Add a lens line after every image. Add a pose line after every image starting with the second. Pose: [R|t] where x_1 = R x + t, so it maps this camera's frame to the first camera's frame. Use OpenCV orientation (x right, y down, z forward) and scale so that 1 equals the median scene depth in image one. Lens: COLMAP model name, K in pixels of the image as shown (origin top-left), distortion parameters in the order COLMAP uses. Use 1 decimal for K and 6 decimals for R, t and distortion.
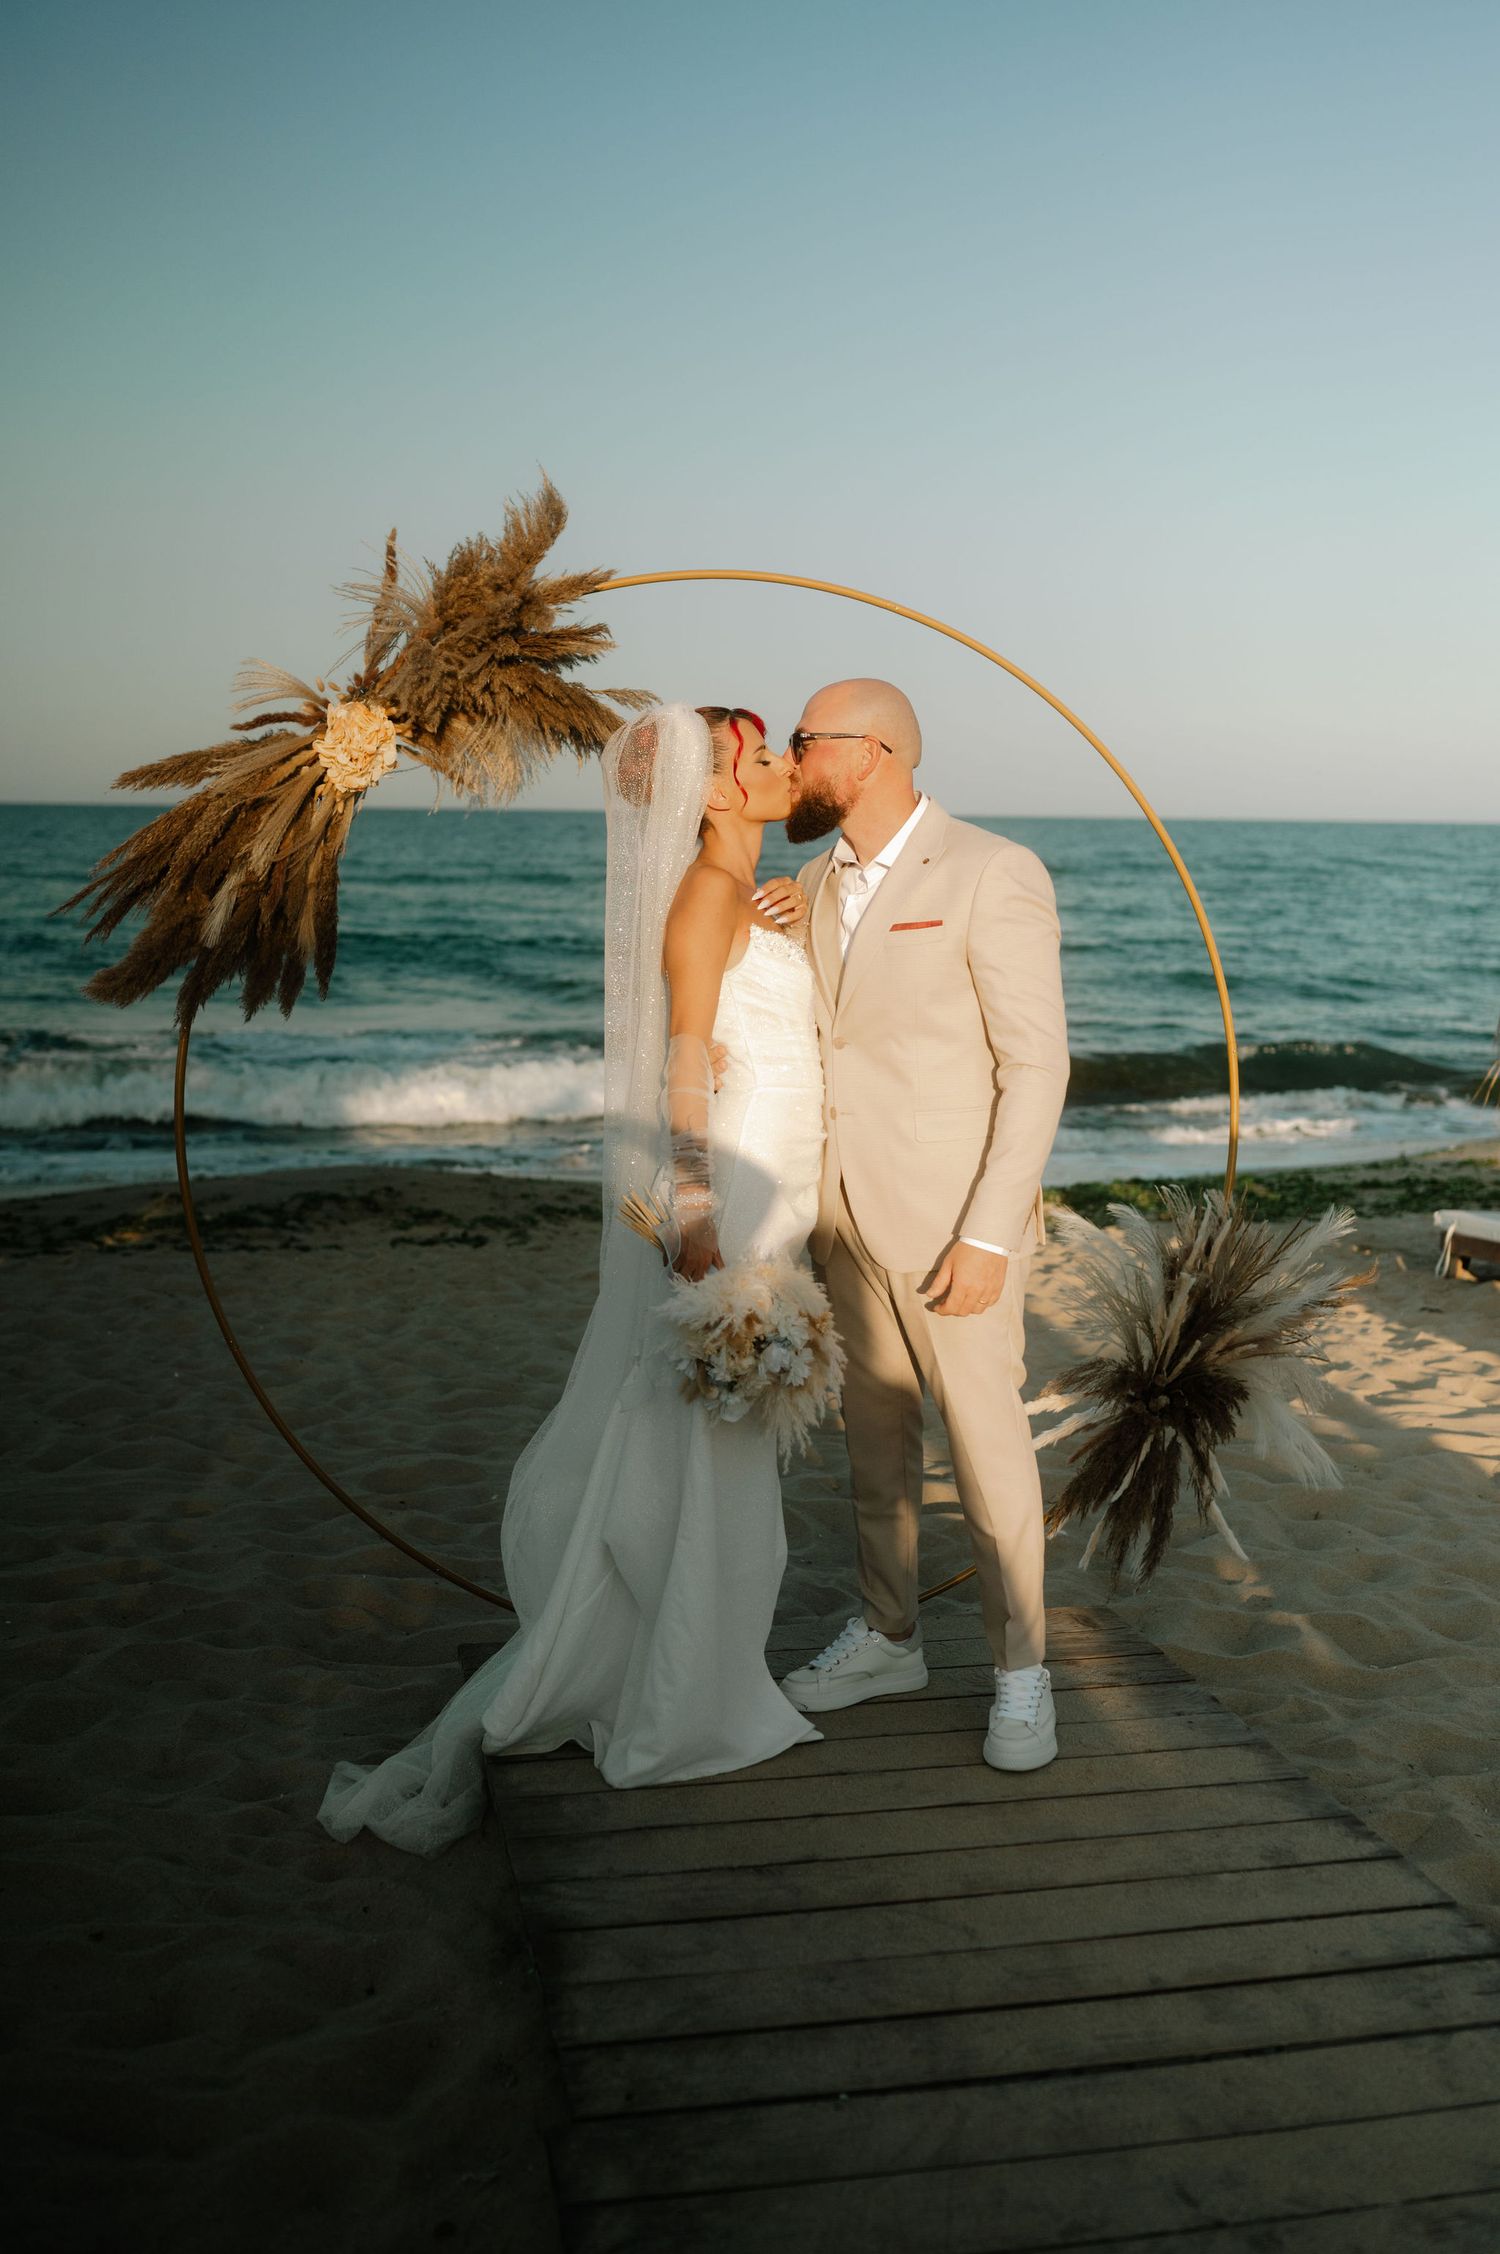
lens RADIAL K [[2172.5, 0, 748.2], [0, 2172.5, 1124.1], [0, 0, 1]] dist [0.012436, 0.023748]
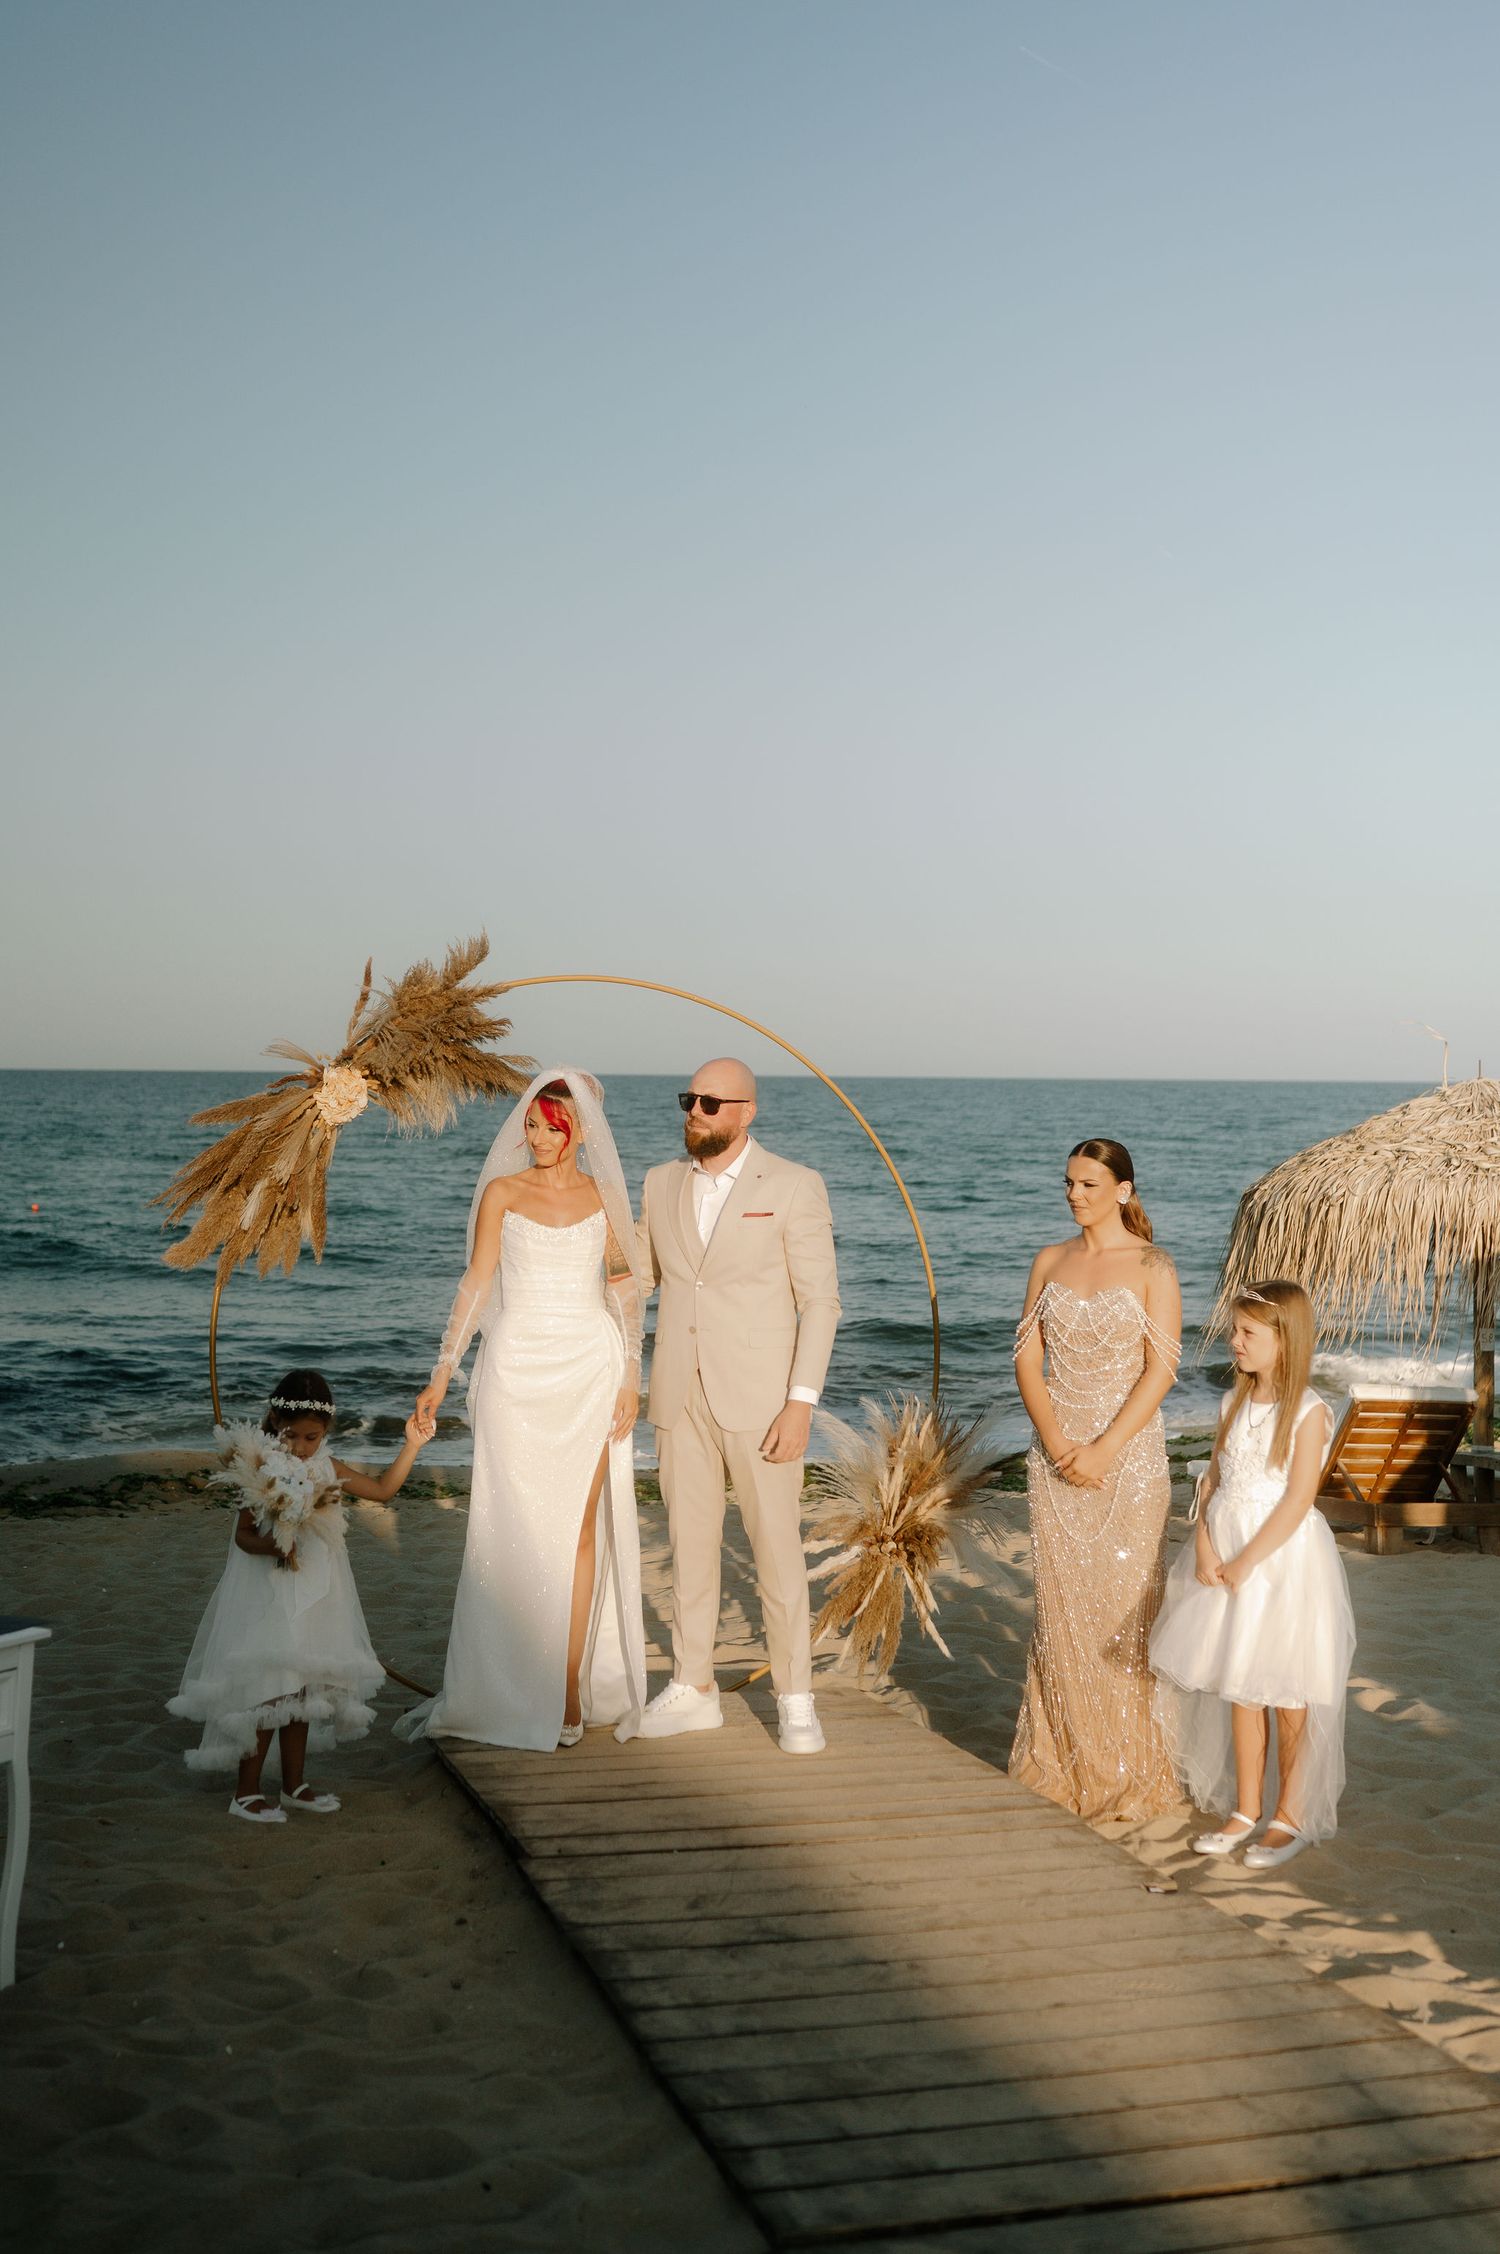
lens RADIAL K [[2512.8, 0, 631.9], [0, 2512.8, 950.2], [0, 0, 1]] dist [0.000882, 0.018080]
pose [[0.999254, -0.002432, 0.038538, -0.045301], [0.009741, 0.981616, -0.190616, 0.064217], [-0.037366, 0.190849, 0.980908, -0.761652]]
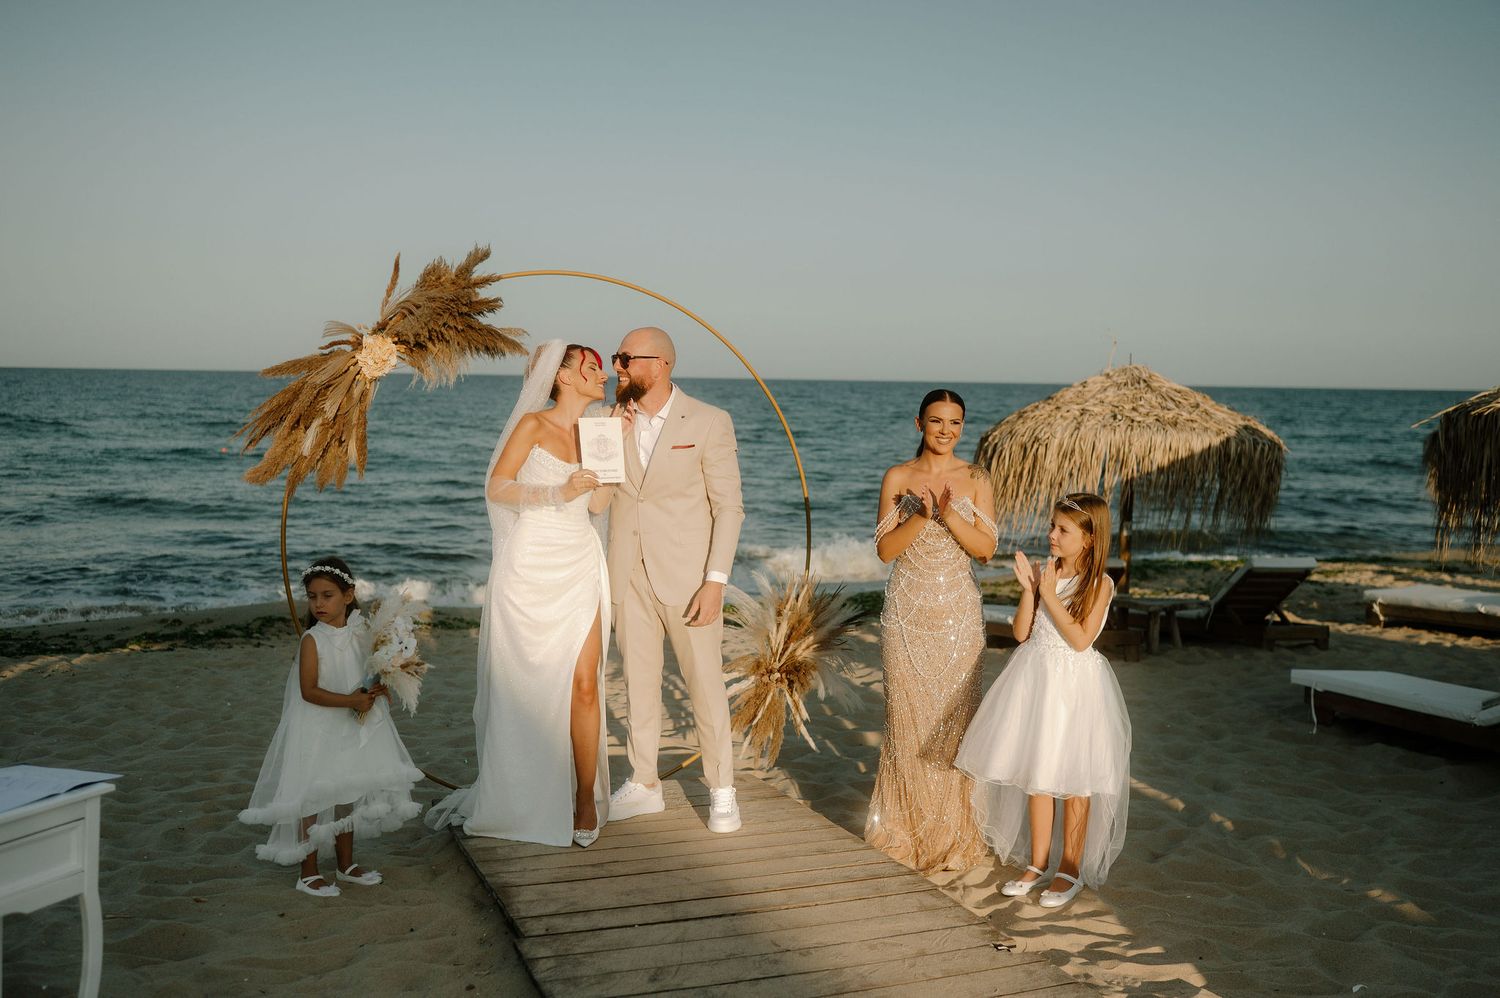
lens RADIAL K [[1442.5, 0, 750.9], [0, 1442.5, 499.4], [0, 0, 1]] dist [0.000487, 0.016721]
pose [[0.988076, -0.010742, 0.153592, -0.044114], [0.019459, 0.998277, -0.055360, 0.041655], [-0.152732, 0.057689, 0.986582, -0.382351]]
